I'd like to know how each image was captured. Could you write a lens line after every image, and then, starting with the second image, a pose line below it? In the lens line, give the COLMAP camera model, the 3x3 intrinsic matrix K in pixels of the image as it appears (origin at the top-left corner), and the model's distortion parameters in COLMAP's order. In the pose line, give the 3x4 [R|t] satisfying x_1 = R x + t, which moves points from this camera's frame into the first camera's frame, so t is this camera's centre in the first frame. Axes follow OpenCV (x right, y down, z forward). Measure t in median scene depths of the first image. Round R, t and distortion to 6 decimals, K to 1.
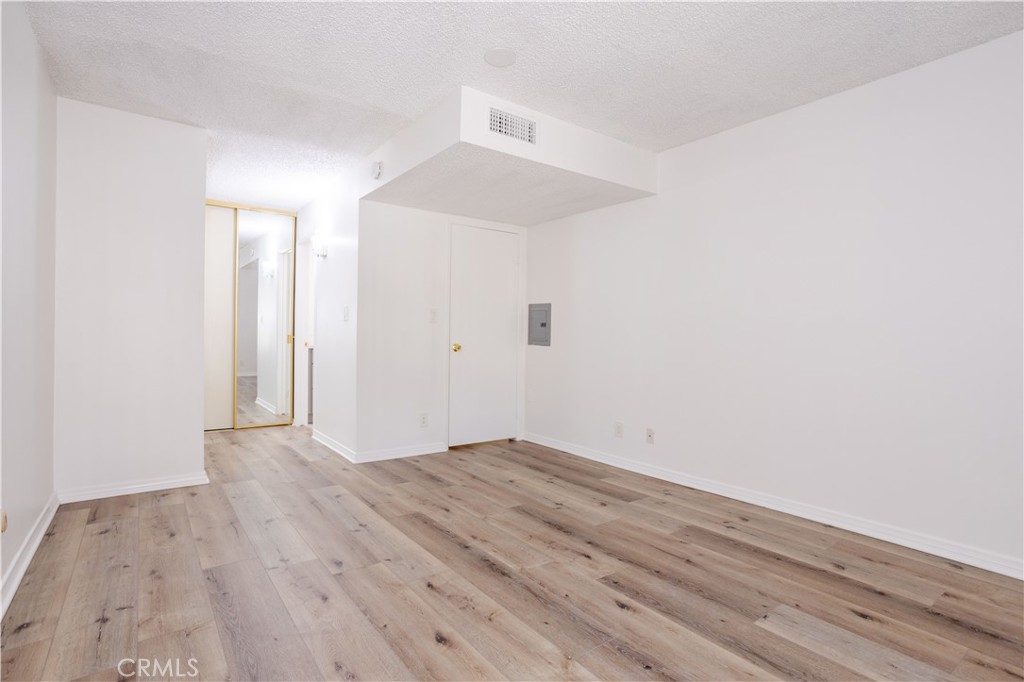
lens RADIAL K [[506.7, 0, 516.4], [0, 506.7, 338.4], [0, 0, 1]] dist [-0.041079, 0.013007]
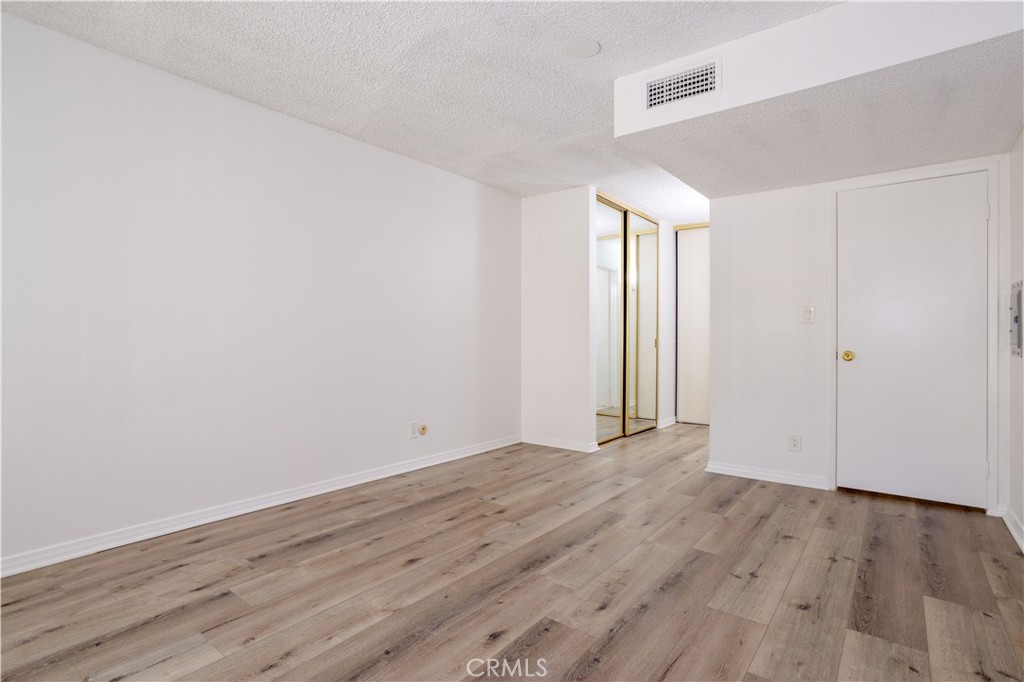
lens RADIAL K [[506.7, 0, 513.0], [0, 506.7, 335.7], [0, 0, 1]] dist [-0.041079, 0.013007]
pose [[0.257787, -0.017972, -0.966035, 0.782742], [-0.004903, 0.999790, -0.019908, 0.009990], [0.966189, 0.009869, 0.257645, 0.567922]]
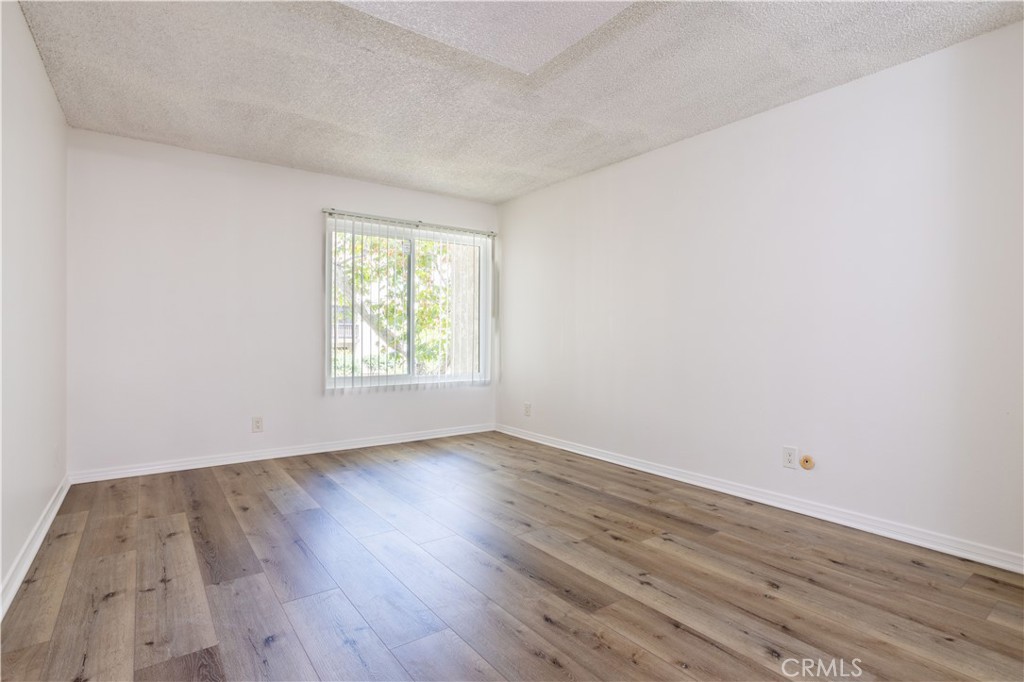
lens RADIAL K [[506.7, 0, 510.9], [0, 506.7, 338.8], [0, 0, 1]] dist [-0.041079, 0.013007]
pose [[-0.999778, -0.016416, 0.013192, -0.104098], [-0.016253, 0.999791, 0.012414, -0.008001], [-0.013393, 0.012196, -0.999836, 1.766594]]
